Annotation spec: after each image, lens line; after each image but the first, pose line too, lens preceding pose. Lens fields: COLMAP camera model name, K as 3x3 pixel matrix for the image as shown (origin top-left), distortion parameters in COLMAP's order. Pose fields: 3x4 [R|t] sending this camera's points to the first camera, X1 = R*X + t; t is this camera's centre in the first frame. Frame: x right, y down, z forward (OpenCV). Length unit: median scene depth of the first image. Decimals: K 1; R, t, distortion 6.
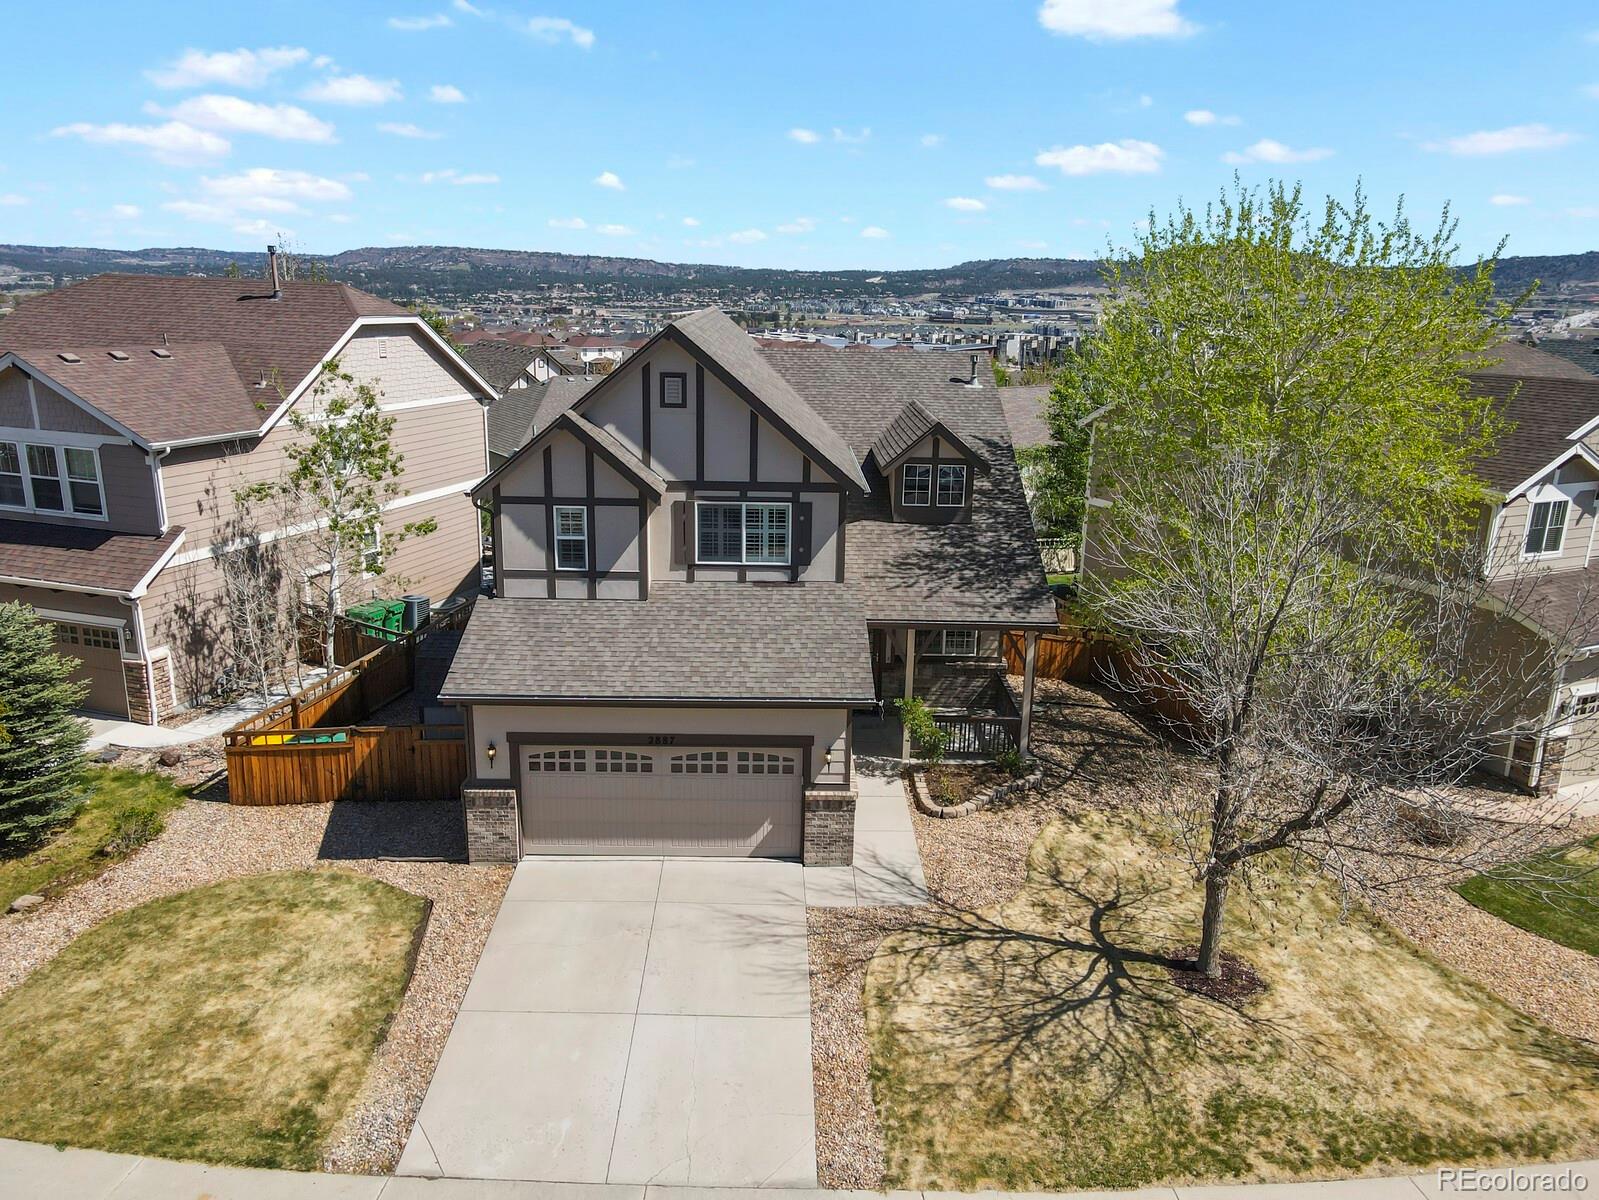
lens RADIAL K [[1160.1, 0, 798.0], [0, 1160.1, 599.4], [0, 0, 1]] dist [0.032302, 0.045727]
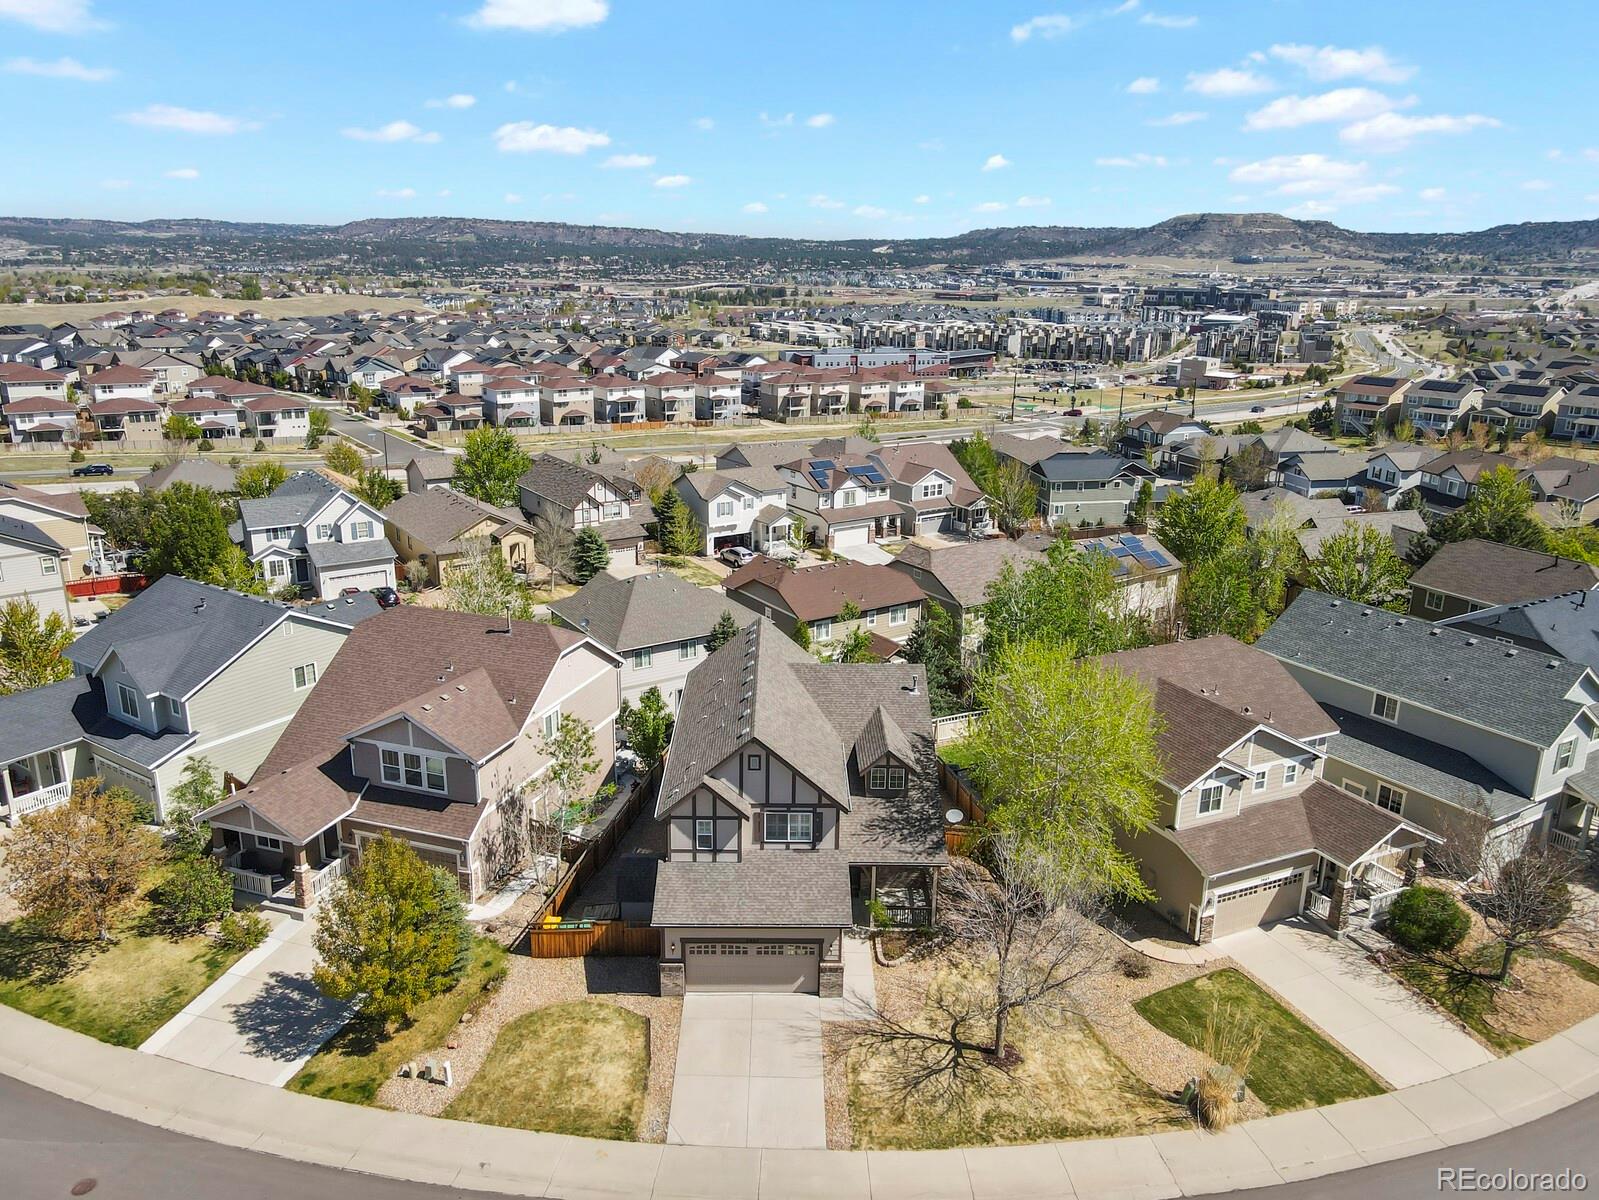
lens RADIAL K [[1160.1, 0, 798.0], [0, 1160.1, 599.4], [0, 0, 1]] dist [0.032302, 0.045727]
pose [[0.999971, -0.003776, -0.006596, -0.017564], [0.003955, 0.999622, 0.027220, -0.556132], [0.006491, -0.027246, 0.999608, -1.101790]]
